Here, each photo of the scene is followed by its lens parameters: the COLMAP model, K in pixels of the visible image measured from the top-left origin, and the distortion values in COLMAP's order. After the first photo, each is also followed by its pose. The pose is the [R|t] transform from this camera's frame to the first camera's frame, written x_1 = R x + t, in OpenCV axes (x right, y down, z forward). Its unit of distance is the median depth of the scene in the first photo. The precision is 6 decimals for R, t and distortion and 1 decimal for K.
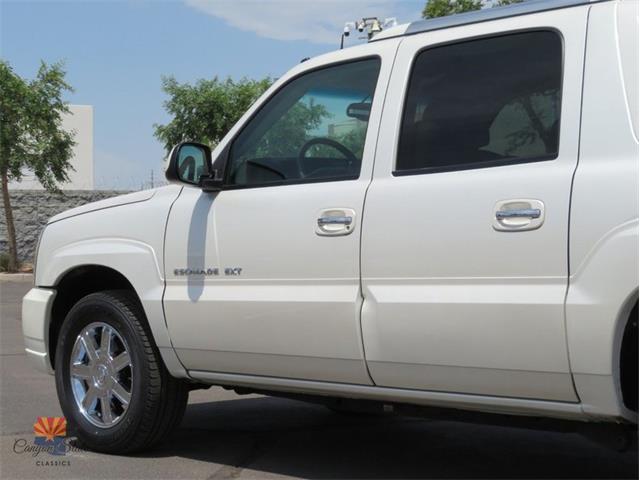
lens RADIAL K [[1376.0, 0, 320.0], [0, 1376.0, 240.0], [0, 0, 1]] dist [0.044819, 0.200684]
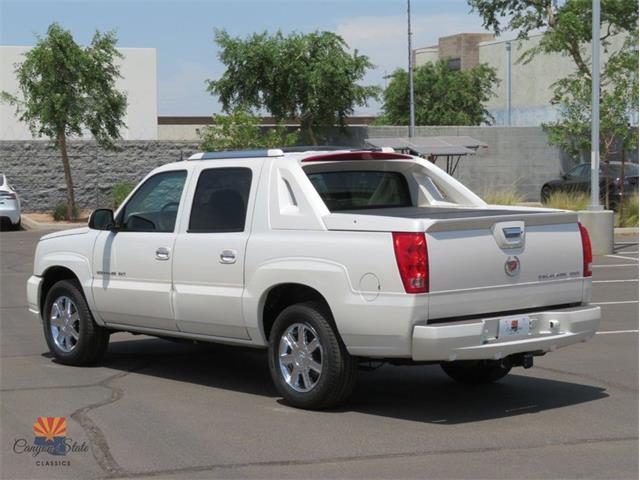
lens RADIAL K [[1539.0, 0, 320.0], [0, 1539.0, 240.0], [0, 0, 1]] dist [-0.028868, 0.889450]
pose [[0.997159, 0.004150, -0.075207, 0.335690], [-0.000326, 0.998709, 0.050787, -0.119959], [0.075321, -0.050619, 0.995874, -1.031747]]
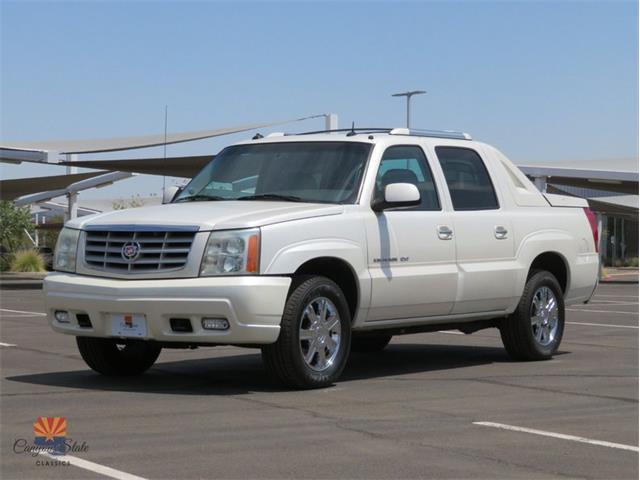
lens RADIAL K [[1587.9, 0, 320.0], [0, 1587.9, 240.0], [0, 0, 1]] dist [0.034084, -0.037444]
pose [[-0.188534, 0.010410, 0.982011, -1.717658], [-0.000547, 0.999943, -0.010705, 0.017348], [-0.982066, -0.002556, -0.188518, 1.266165]]
